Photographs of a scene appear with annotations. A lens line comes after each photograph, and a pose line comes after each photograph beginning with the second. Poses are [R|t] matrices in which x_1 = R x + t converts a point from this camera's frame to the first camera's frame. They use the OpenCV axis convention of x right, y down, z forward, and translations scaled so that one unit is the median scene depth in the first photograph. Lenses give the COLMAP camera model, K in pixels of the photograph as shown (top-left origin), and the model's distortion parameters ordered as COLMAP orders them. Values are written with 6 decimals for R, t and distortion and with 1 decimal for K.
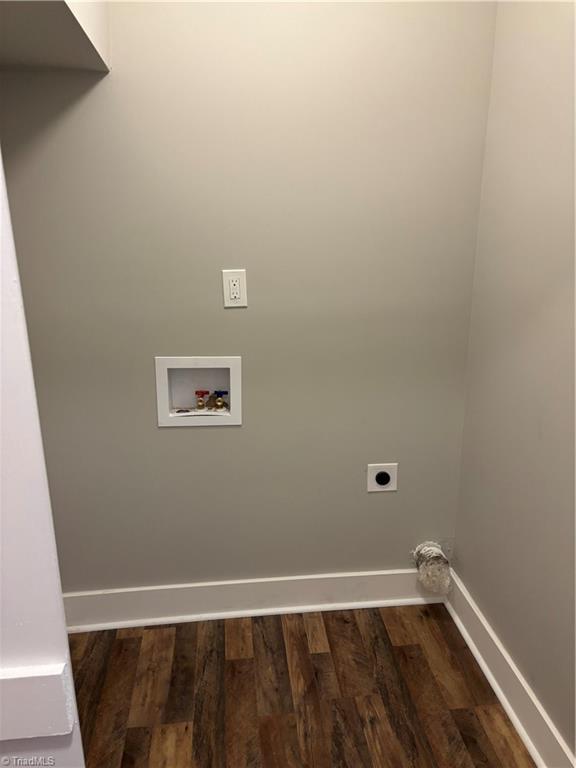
lens RADIAL K [[580.0, 0, 291.1], [0, 580.0, 379.6], [0, 0, 1]] dist [0.030112, -0.029523]
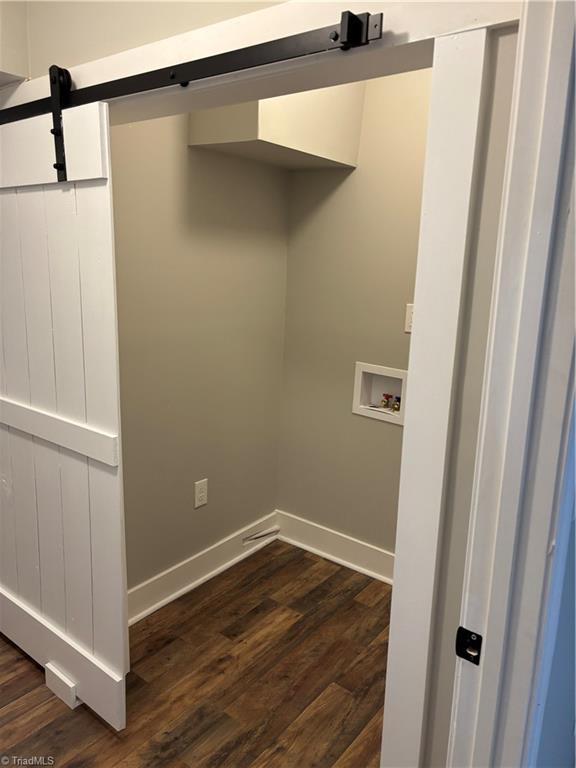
lens RADIAL K [[580.0, 0, 285.8], [0, 580.0, 383.6], [0, 0, 1]] dist [0.030112, -0.029523]
pose [[0.706719, 0.184705, -0.682959, 0.605958], [-0.230960, 0.972666, 0.024060, 0.017938], [0.668735, 0.140732, 0.730060, -0.120497]]
